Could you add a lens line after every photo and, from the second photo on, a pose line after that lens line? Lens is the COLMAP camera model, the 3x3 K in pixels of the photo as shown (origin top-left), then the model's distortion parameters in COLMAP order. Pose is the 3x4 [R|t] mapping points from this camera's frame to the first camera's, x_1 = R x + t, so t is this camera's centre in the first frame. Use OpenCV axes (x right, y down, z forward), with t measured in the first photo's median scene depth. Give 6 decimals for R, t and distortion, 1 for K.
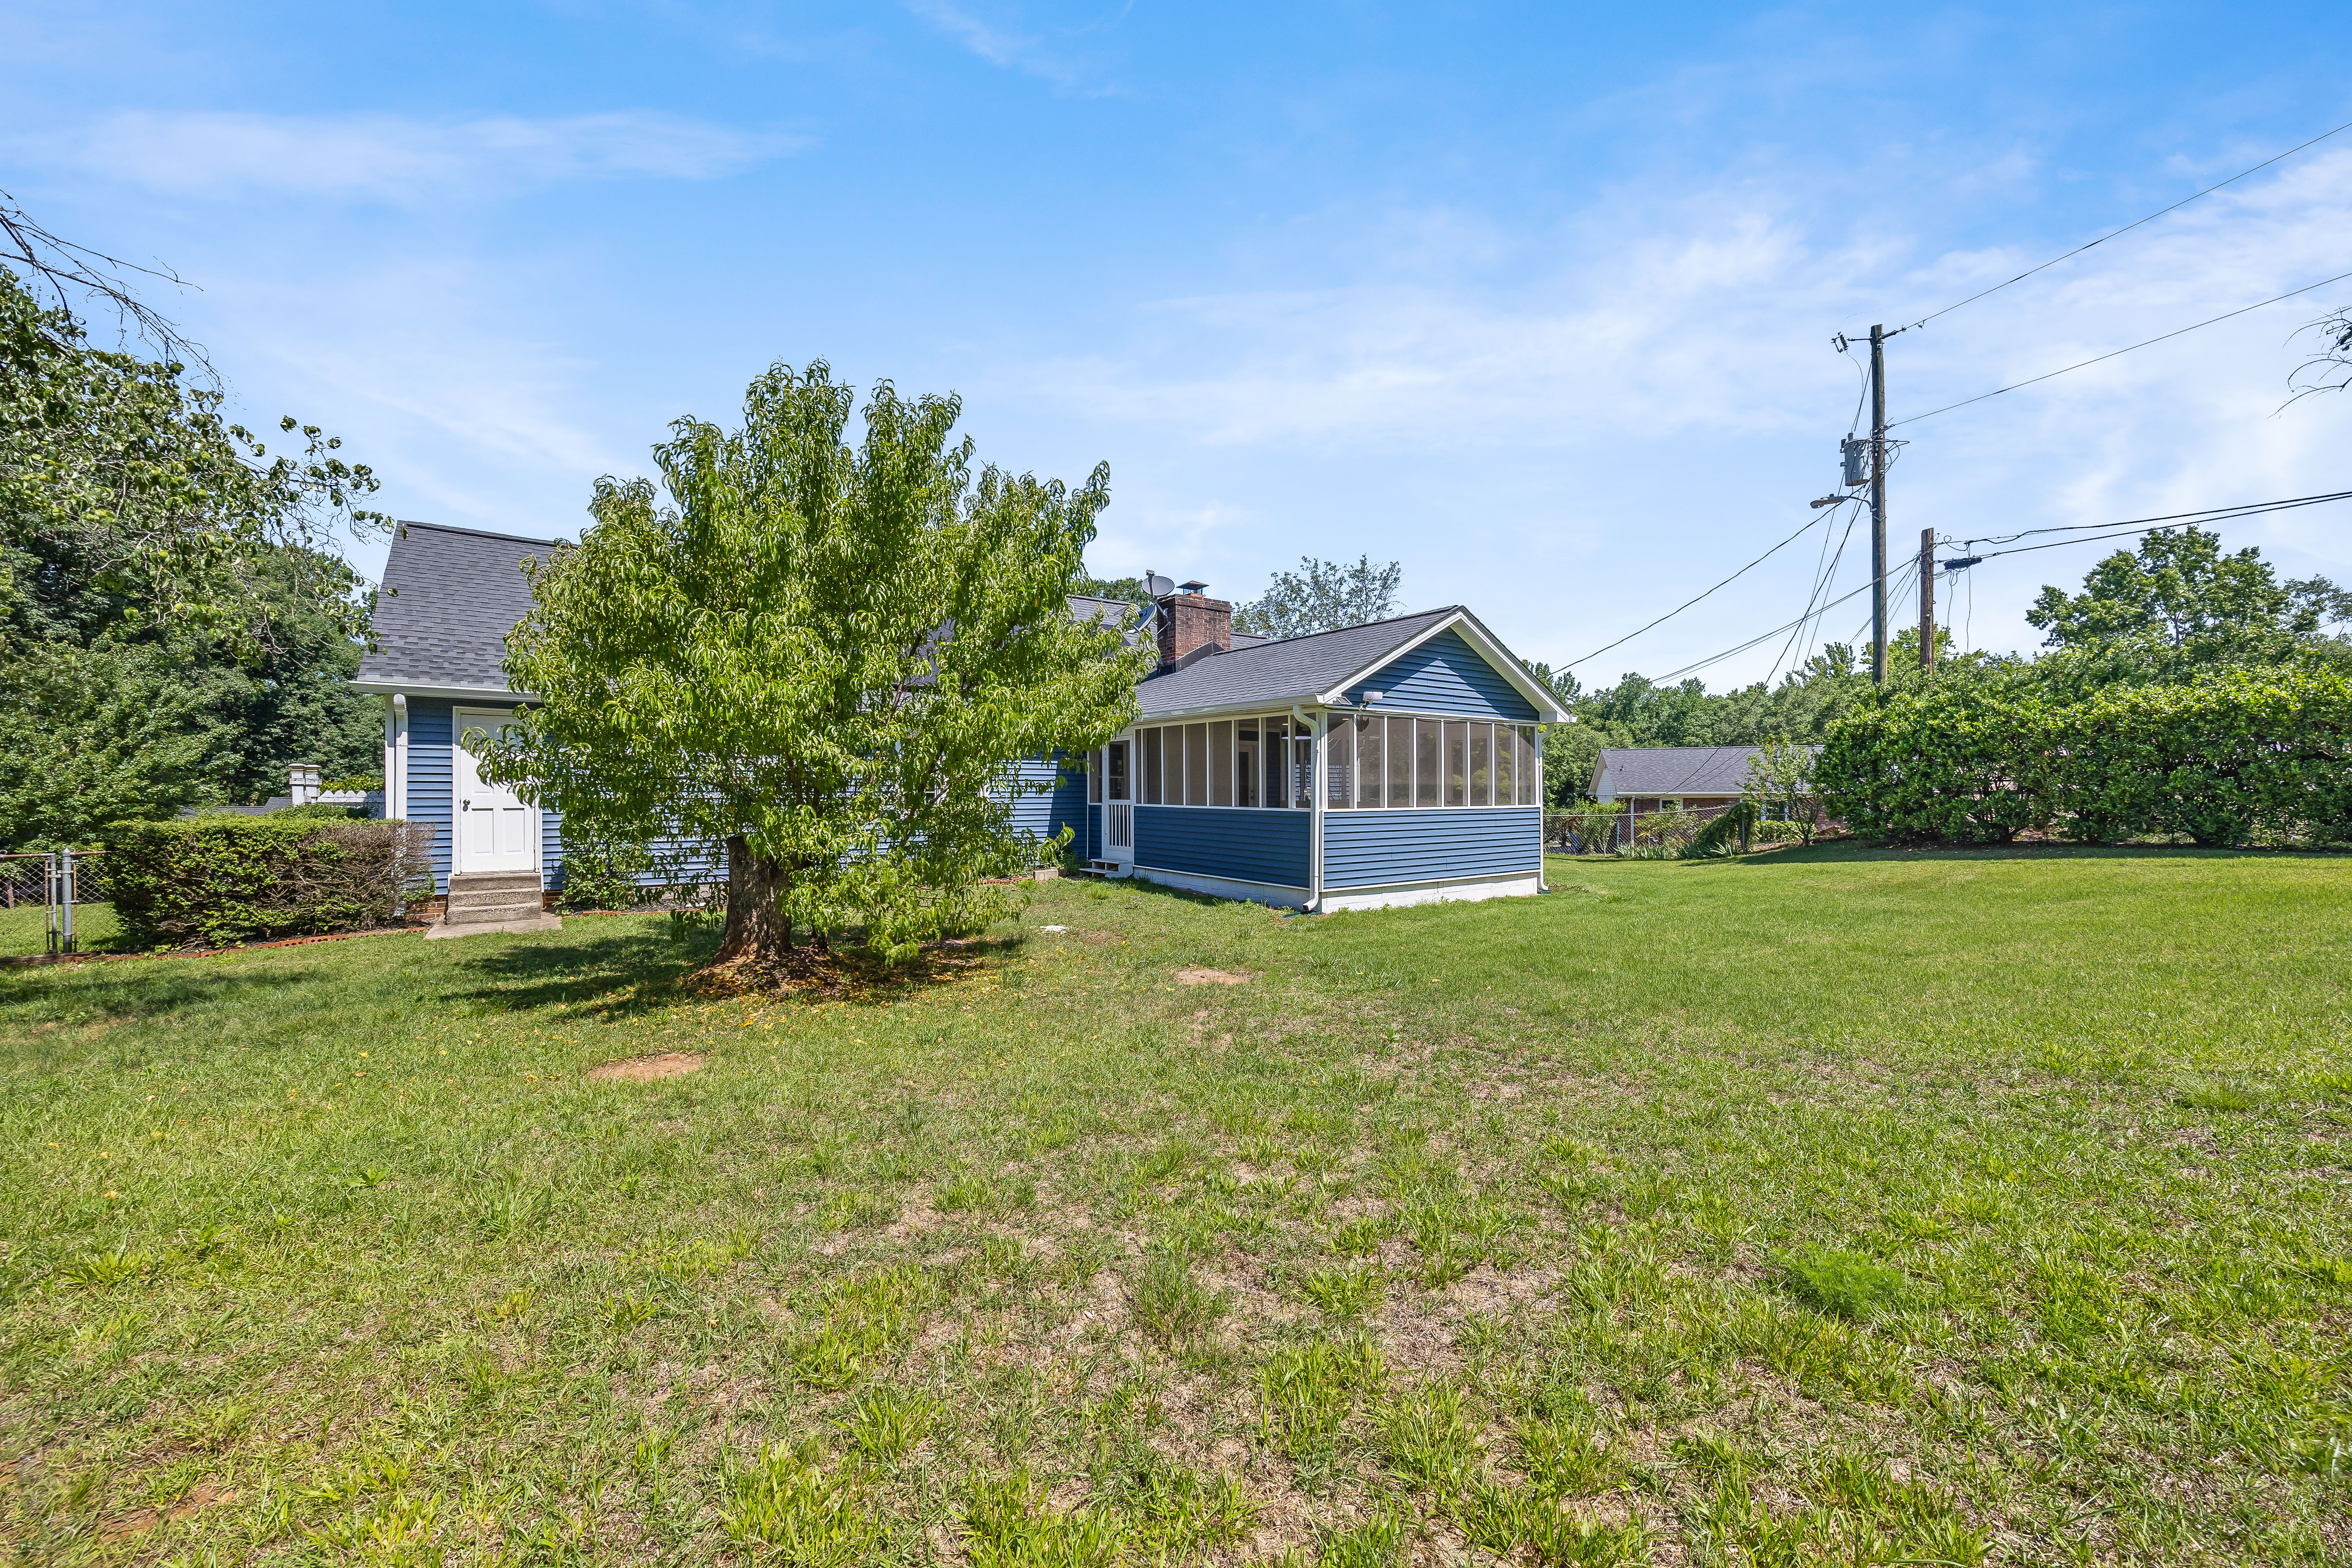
lens RADIAL K [[893.8, 0, 1183.5], [0, 893.8, 779.1], [0, 0, 1]] dist [-0.003307, -0.000349]
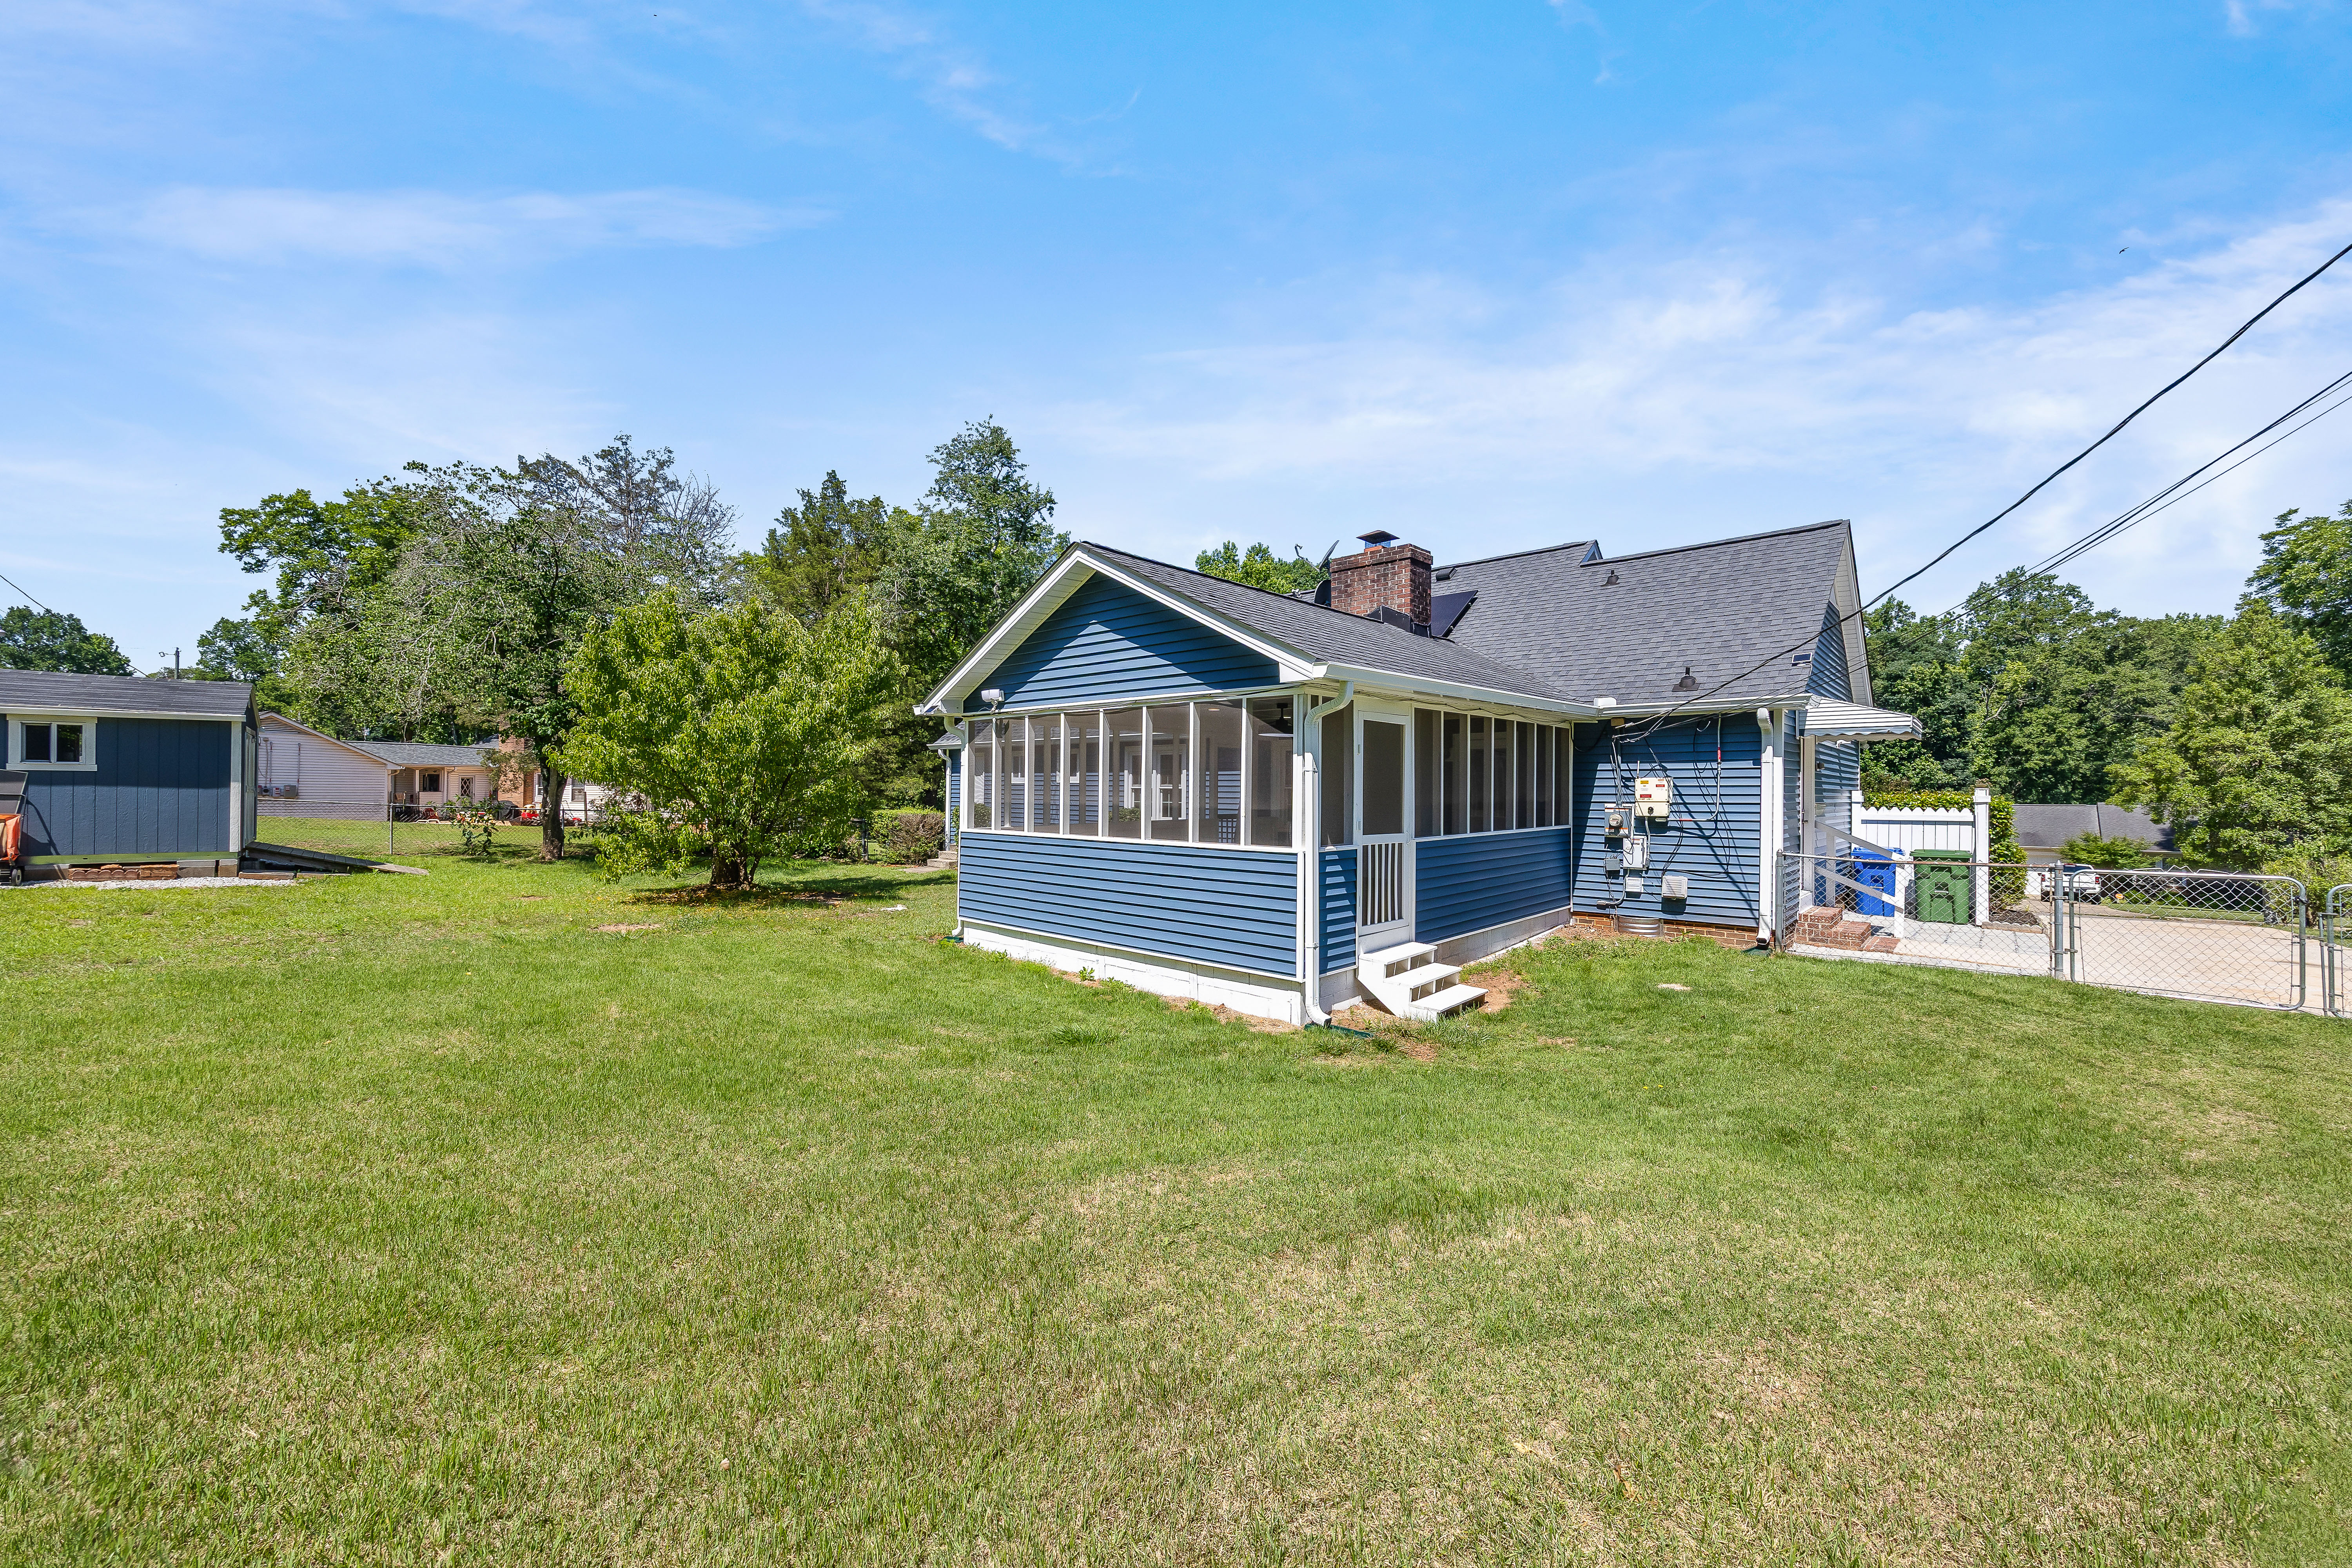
lens RADIAL K [[916.6, 0, 1155.9], [0, 916.6, 771.9], [0, 0, 1]] dist [-0.003272, -0.000013]
pose [[0.191771, -0.024342, -0.981138, 1.003308], [-0.004540, 0.999660, -0.025689, -0.000835], [0.981429, 0.009380, 0.191596, 0.922869]]
